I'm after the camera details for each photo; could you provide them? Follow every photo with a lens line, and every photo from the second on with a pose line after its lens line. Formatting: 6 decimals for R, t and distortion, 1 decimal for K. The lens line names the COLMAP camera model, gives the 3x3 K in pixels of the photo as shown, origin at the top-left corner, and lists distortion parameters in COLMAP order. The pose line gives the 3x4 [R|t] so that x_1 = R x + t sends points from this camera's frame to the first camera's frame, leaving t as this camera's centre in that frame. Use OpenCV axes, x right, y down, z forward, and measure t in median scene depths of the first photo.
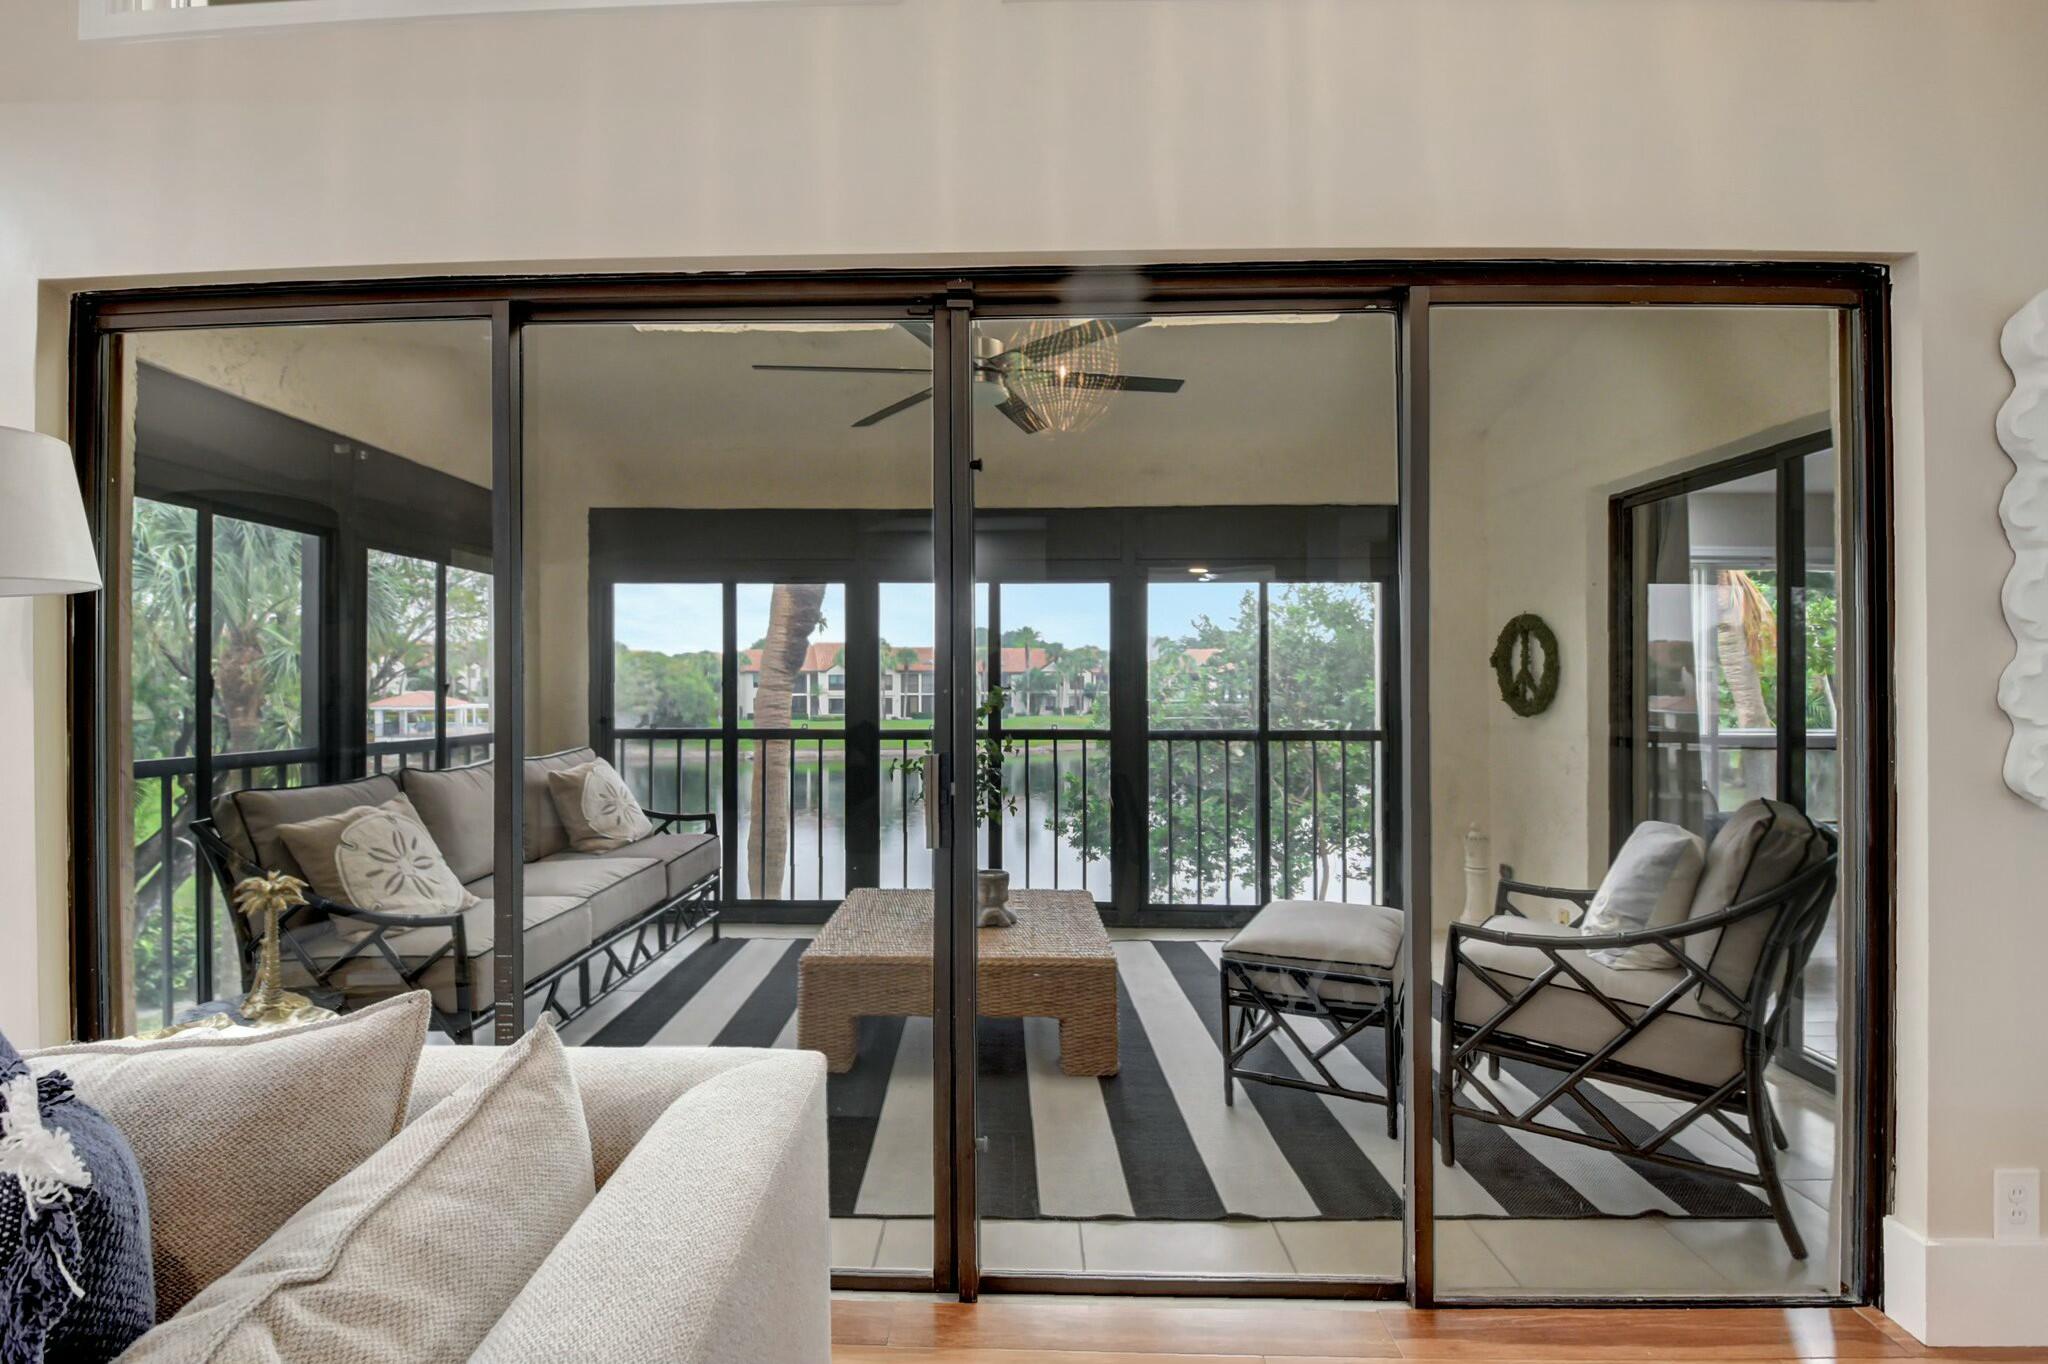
lens RADIAL K [[935.1, 0, 978.0], [0, 935.1, 659.8], [0, 0, 1]] dist [-0.015269, -0.007845]
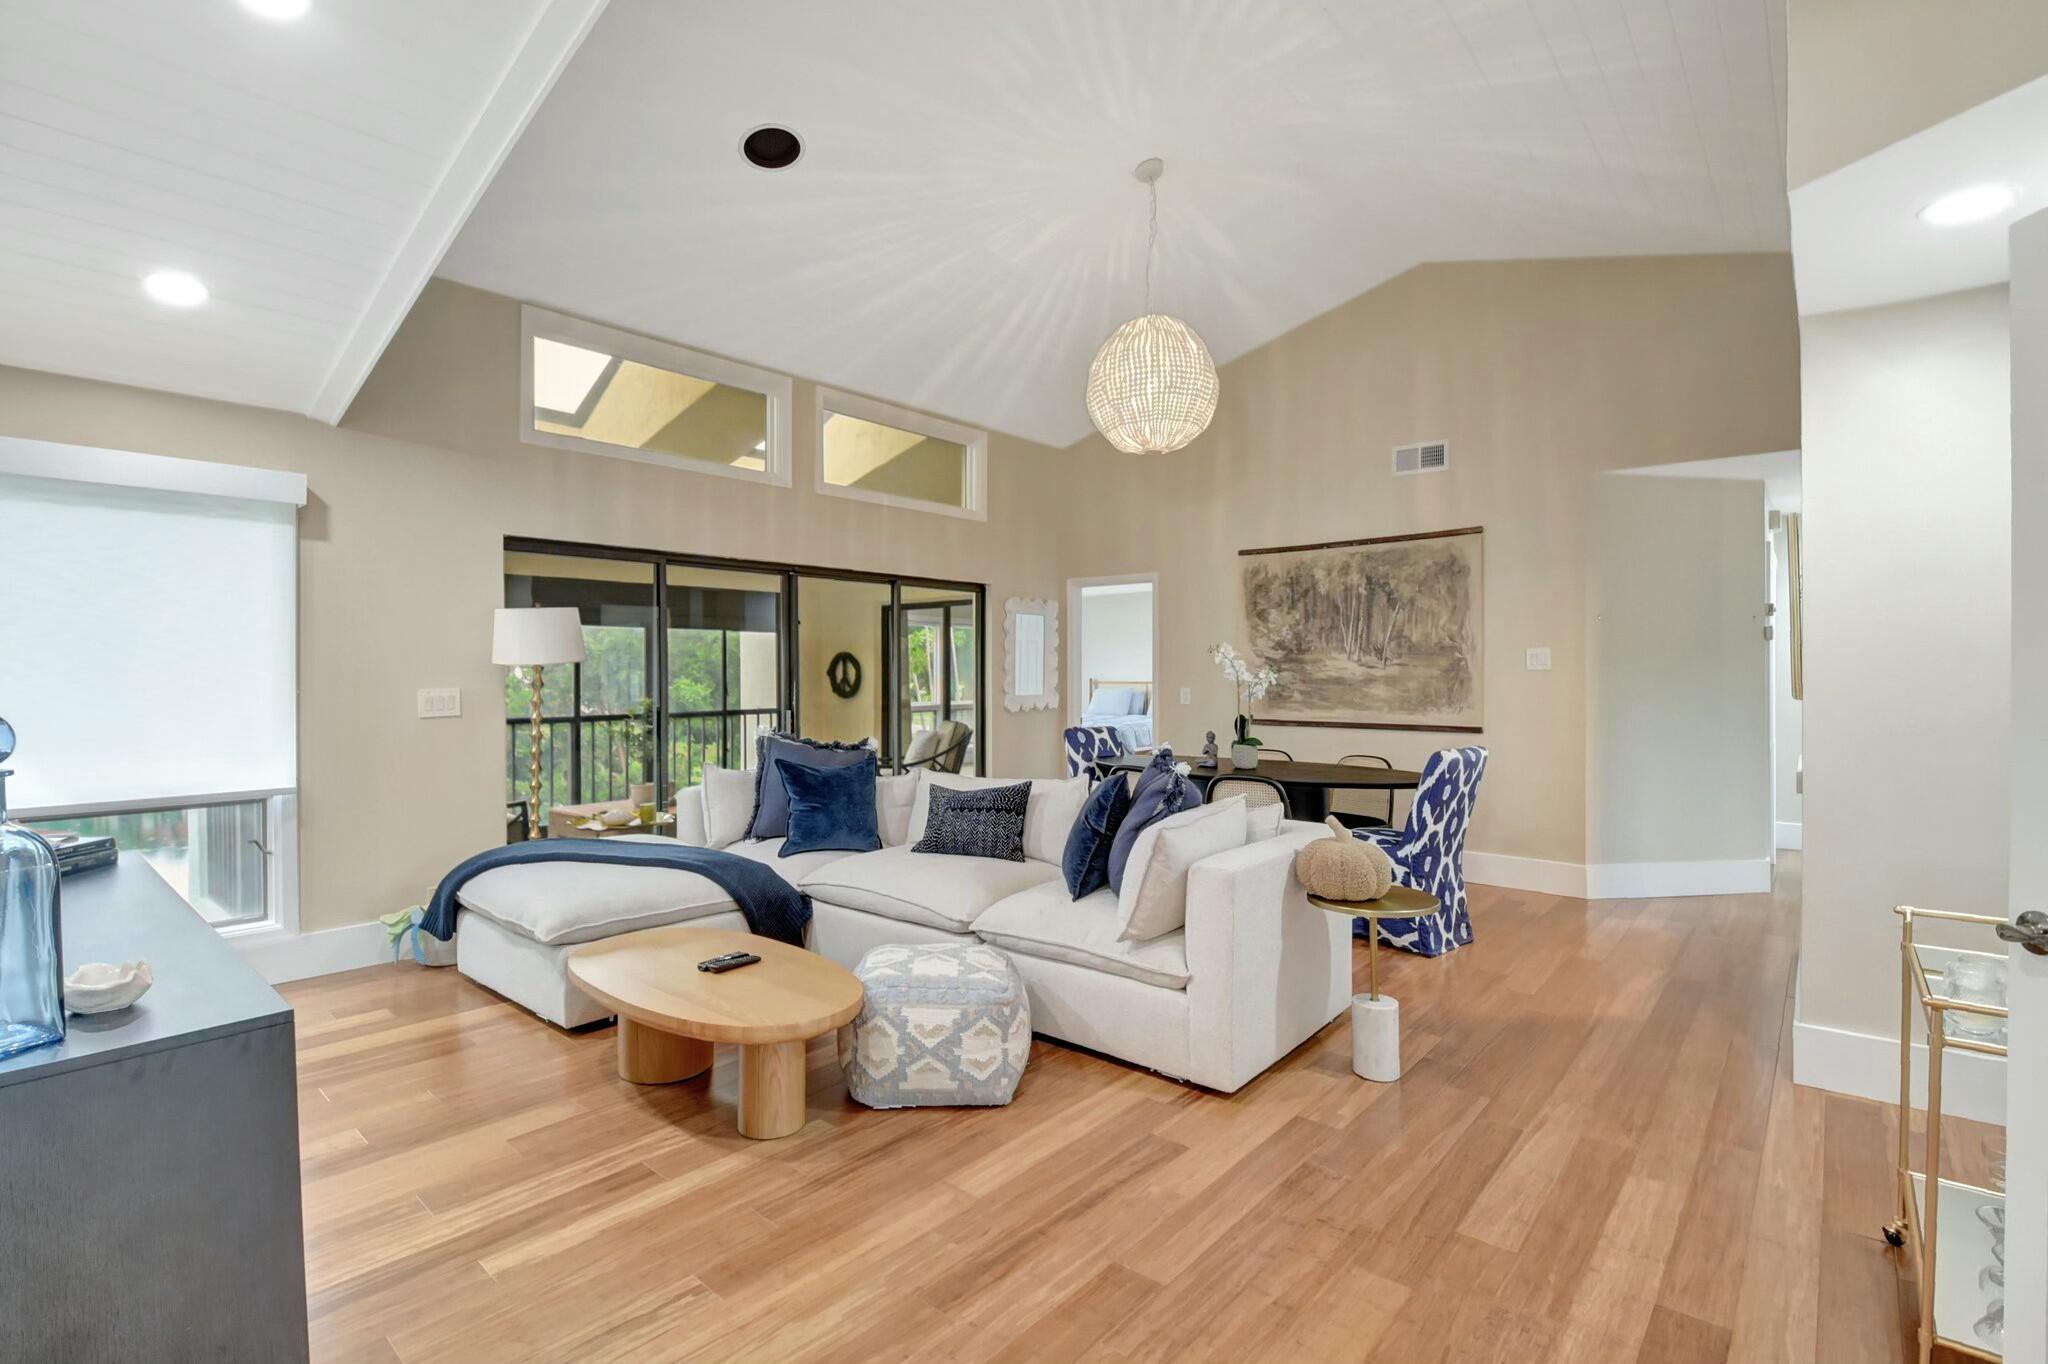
lens RADIAL K [[918.3, 0, 1010.6], [0, 918.3, 678.0], [0, 0, 1]] dist [0.002423, -0.009211]
pose [[0.645975, -0.007413, 0.763322, -0.645330], [-0.019605, 0.999462, 0.026297, -0.042549], [-0.763107, -0.031952, 0.645482, -0.545769]]
